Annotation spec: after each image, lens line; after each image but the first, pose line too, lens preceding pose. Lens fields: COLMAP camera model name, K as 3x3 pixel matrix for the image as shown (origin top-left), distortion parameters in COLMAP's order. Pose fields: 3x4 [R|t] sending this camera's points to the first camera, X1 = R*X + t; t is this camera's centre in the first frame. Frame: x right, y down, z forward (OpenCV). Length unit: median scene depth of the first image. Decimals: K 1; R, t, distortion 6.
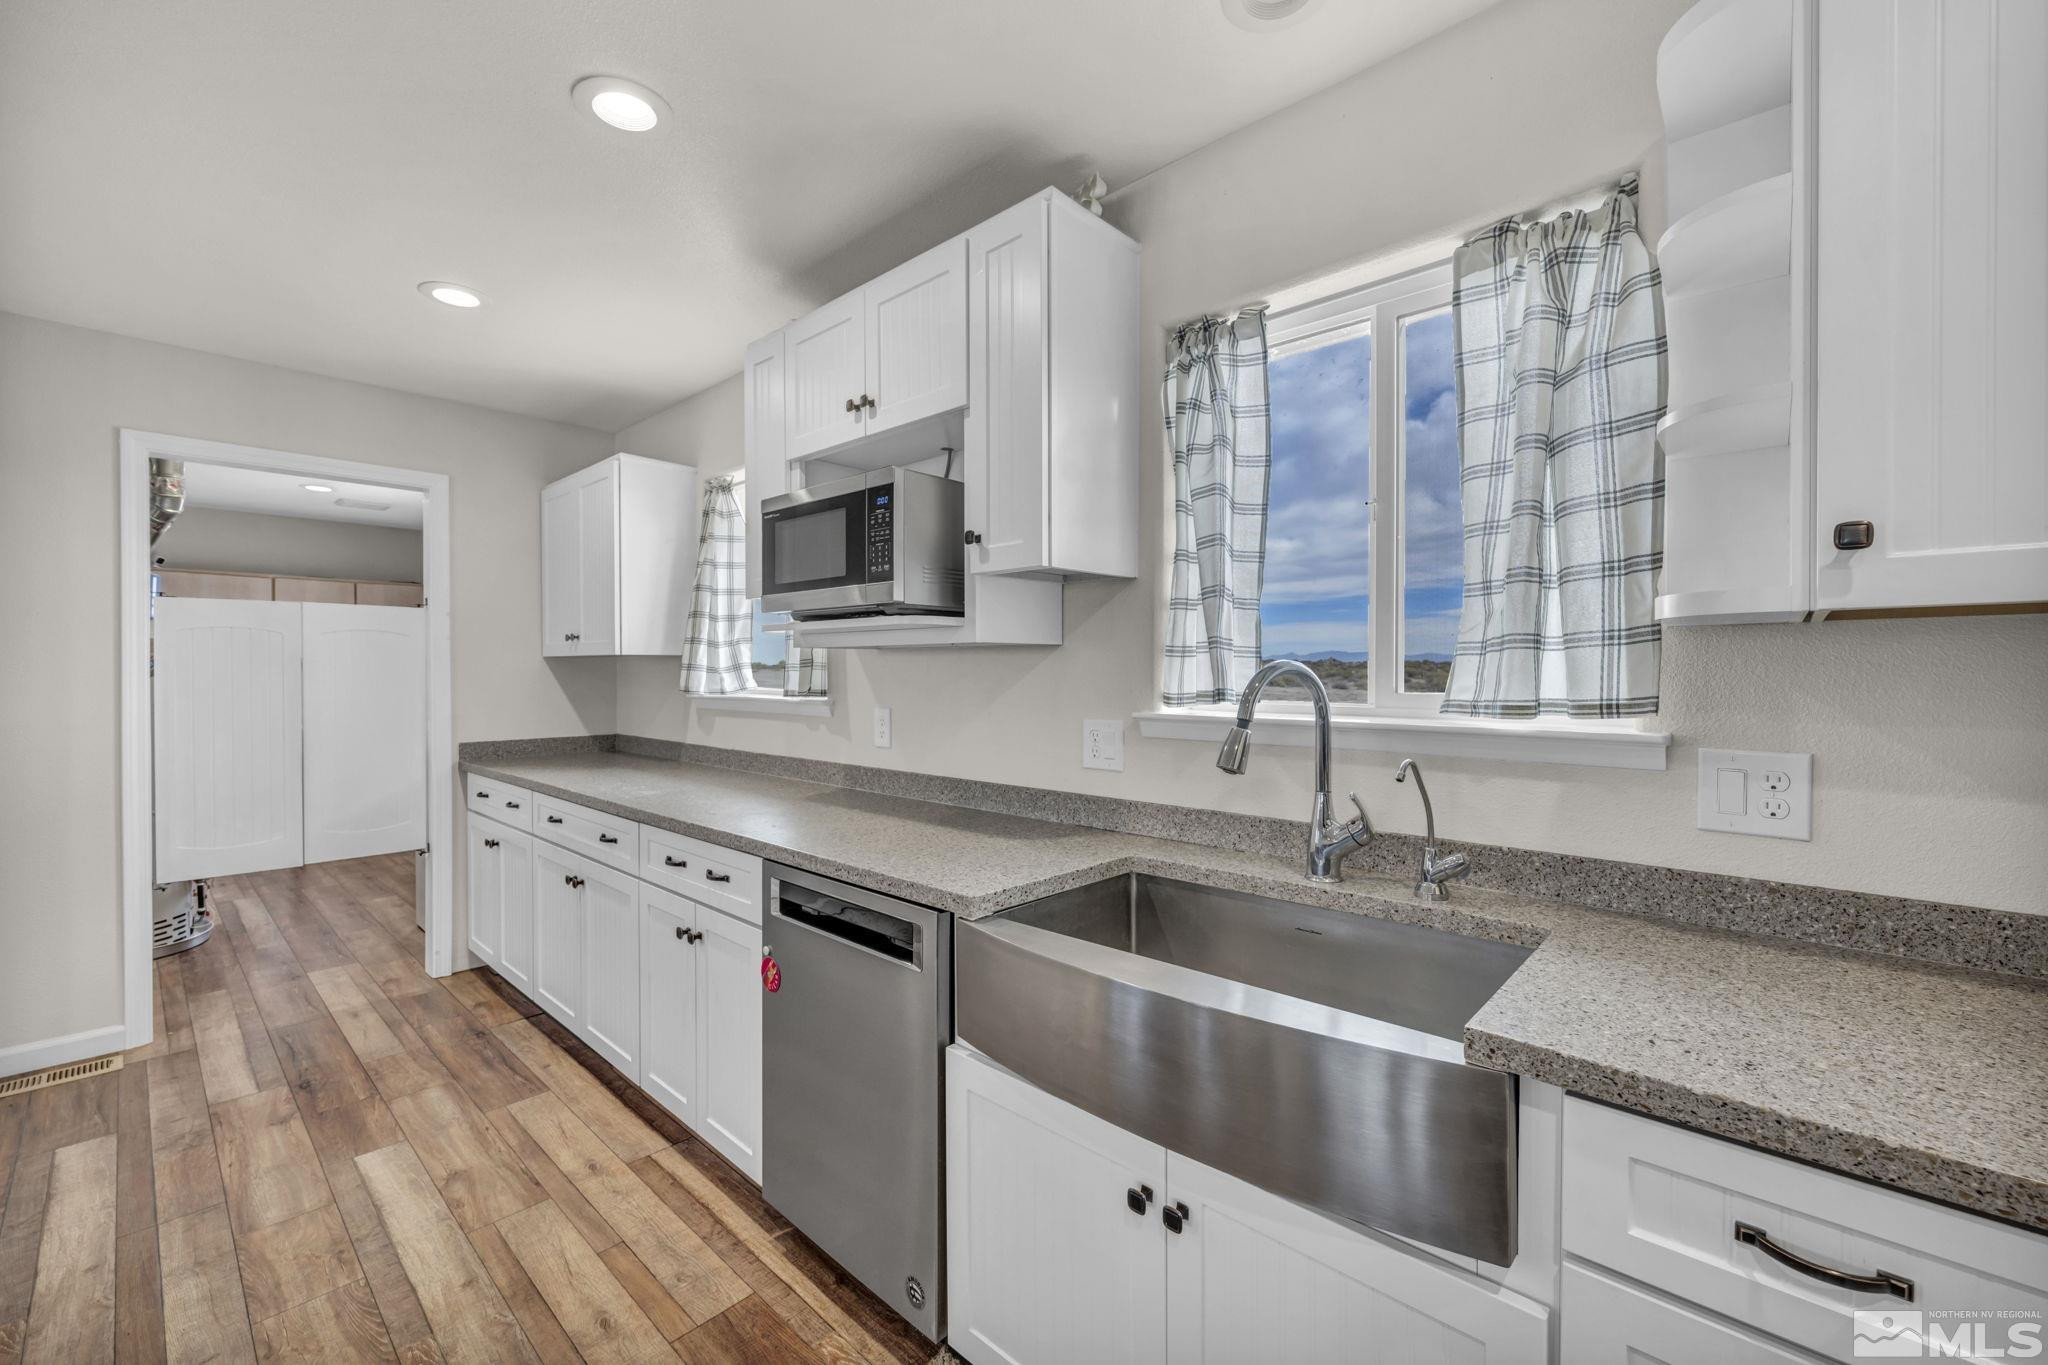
lens RADIAL K [[841.9, 0, 1027.9], [0, 841.9, 680.2], [0, 0, 1]] dist [-0.002257, 0.000205]
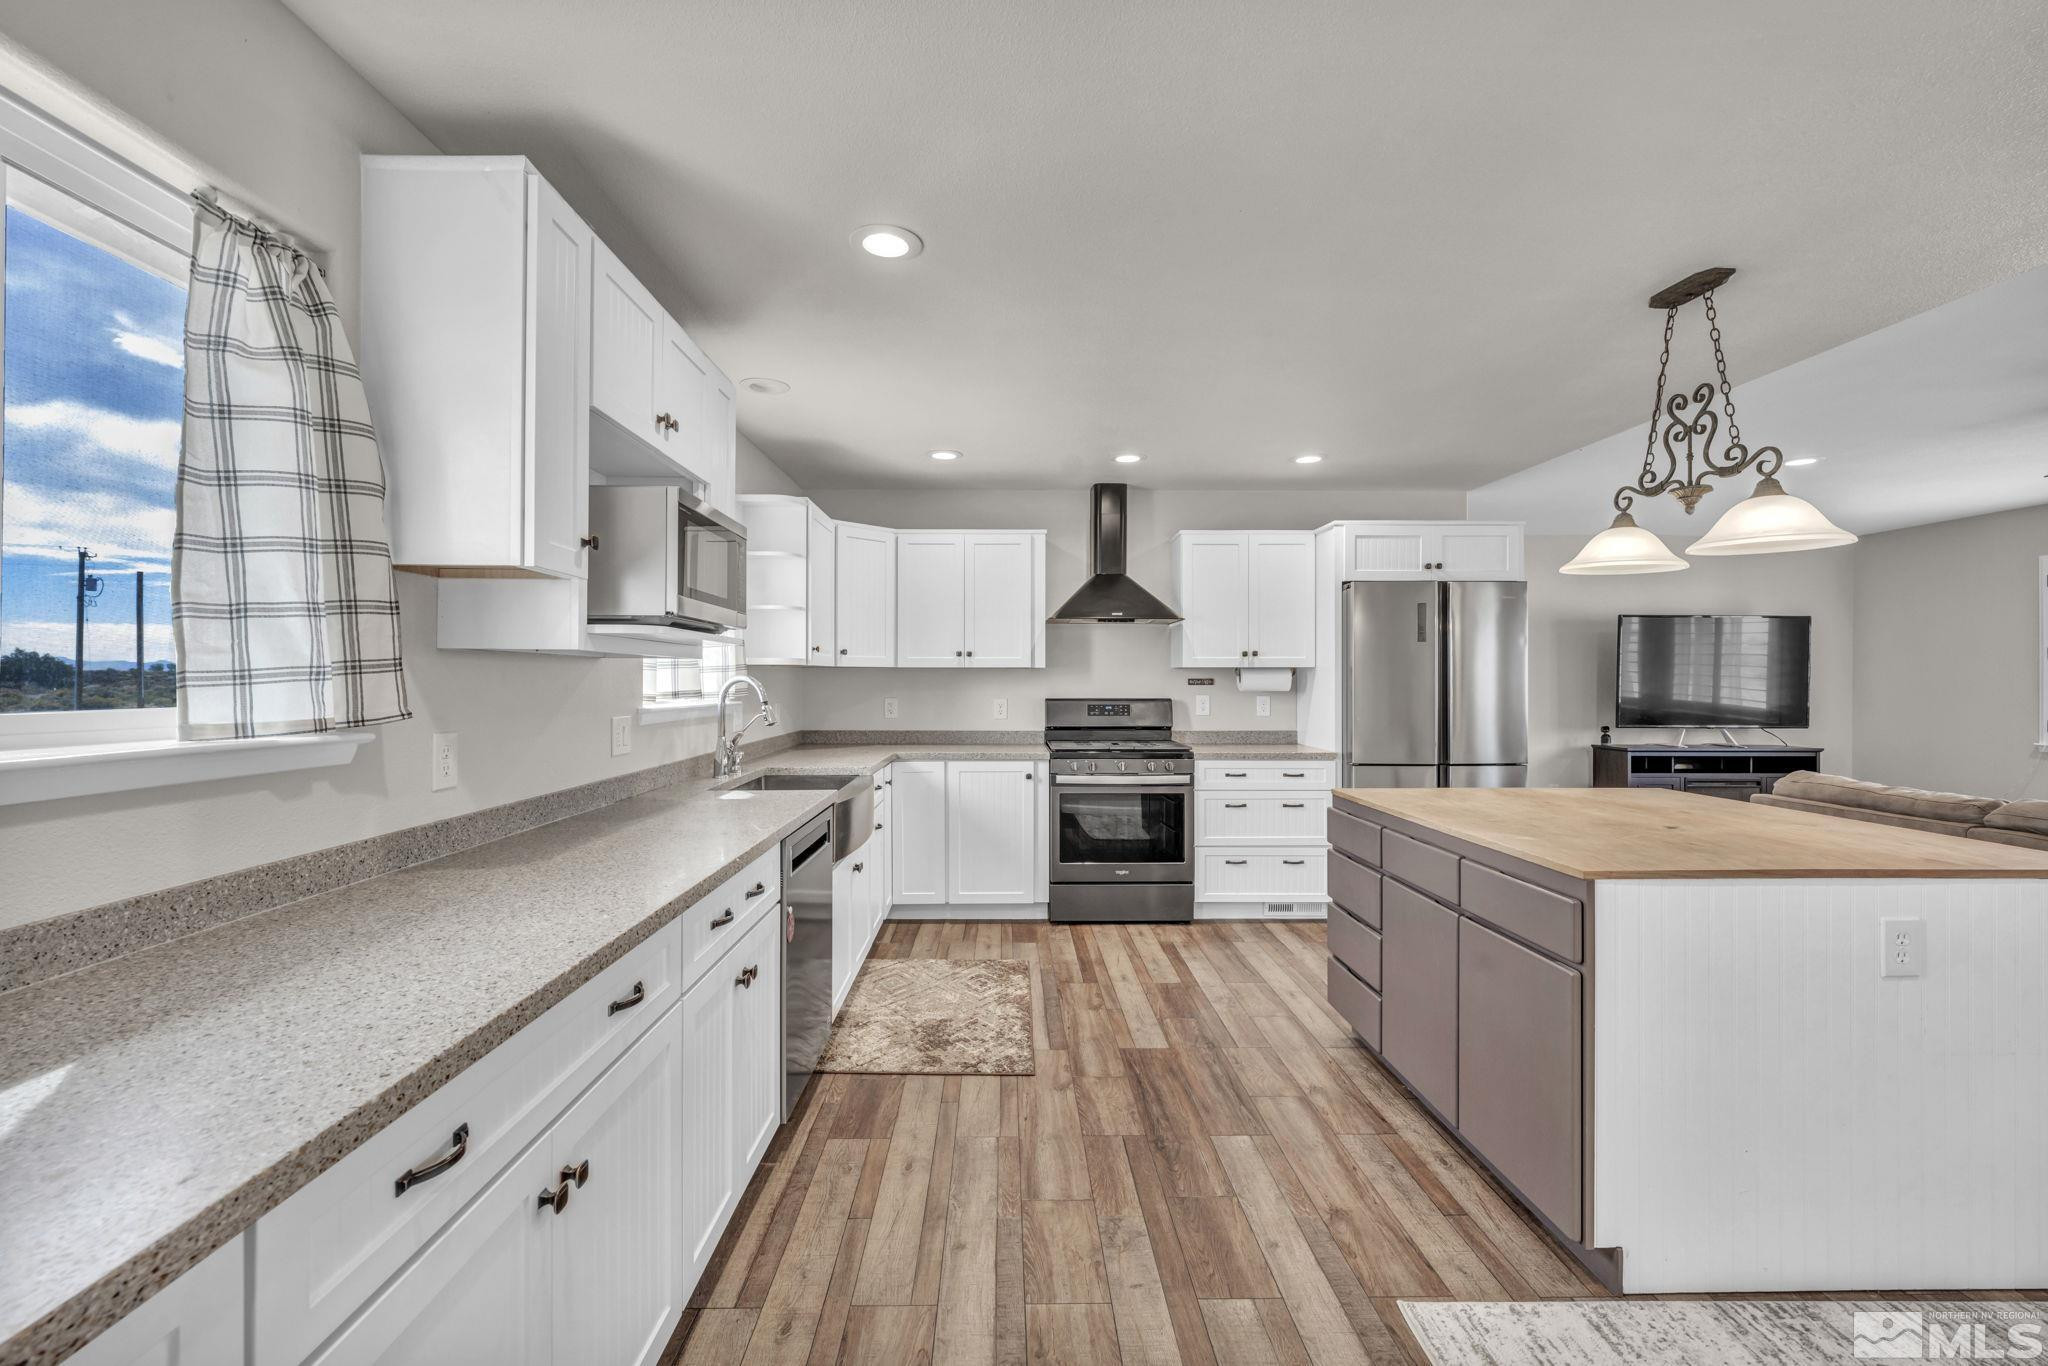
lens RADIAL K [[862.2, 0, 1010.5], [0, 862.2, 679.9], [0, 0, 1]] dist [-0.000616, -0.000184]
pose [[-0.685239, -0.003030, 0.728312, -1.254263], [0.003749, 0.999963, 0.007687, -0.018238], [-0.728308, 0.007998, -0.685203, 1.412631]]
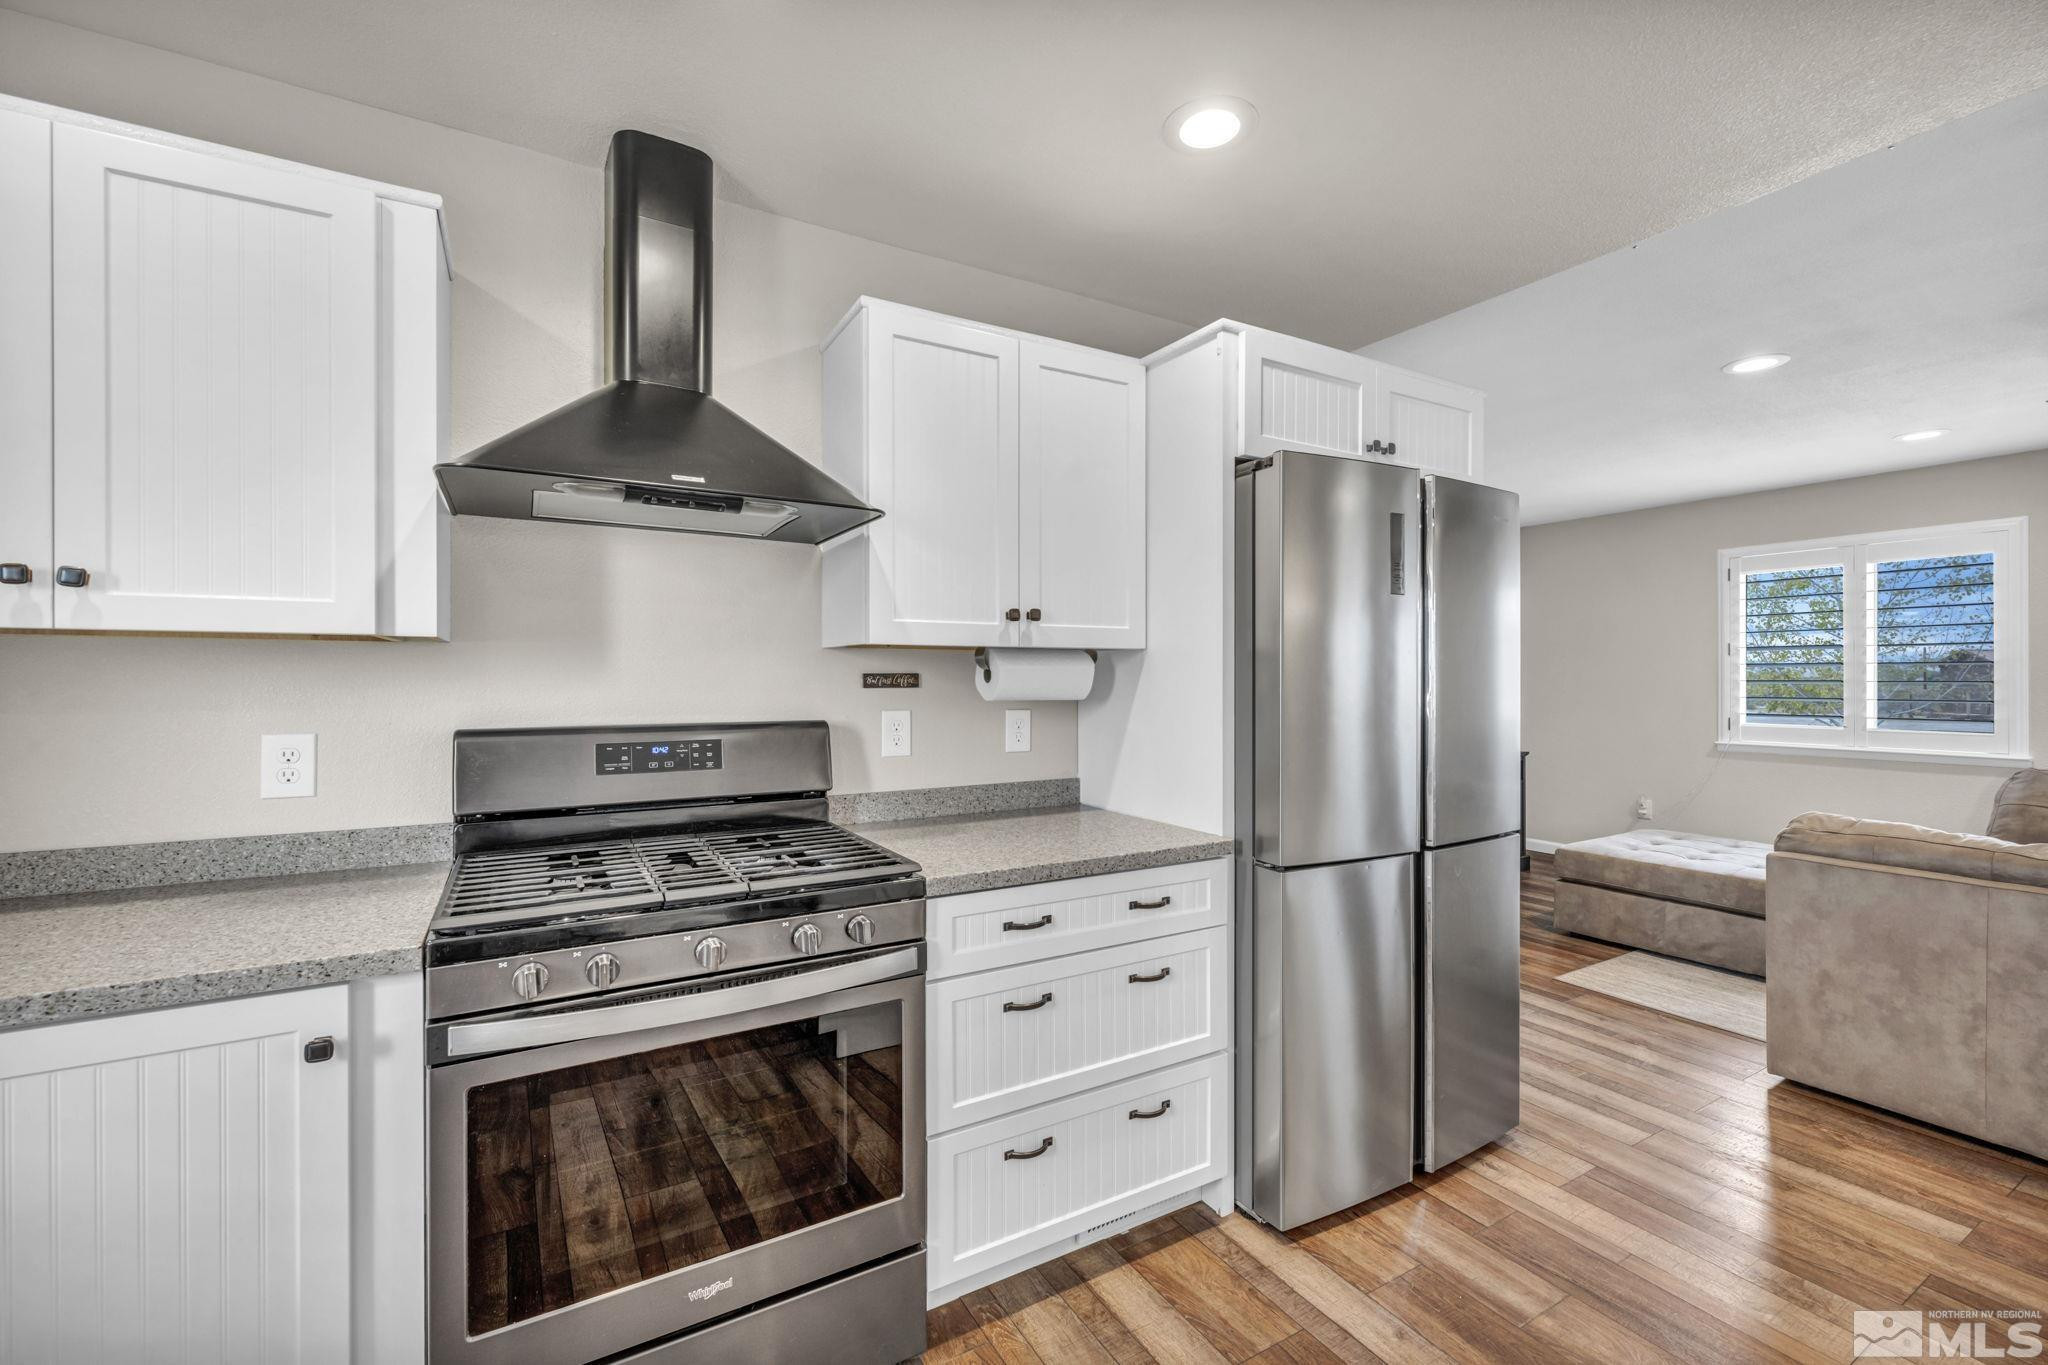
lens RADIAL K [[886.0, 0, 1095.6], [0, 886.0, 678.6], [0, 0, 1]] dist [-0.001254, 0.000098]
pose [[-0.971304, -0.002585, 0.237826, -0.344792], [-0.000165, 0.999948, 0.010198, -0.005380], [-0.237840, 0.009866, -0.971254, 0.345563]]
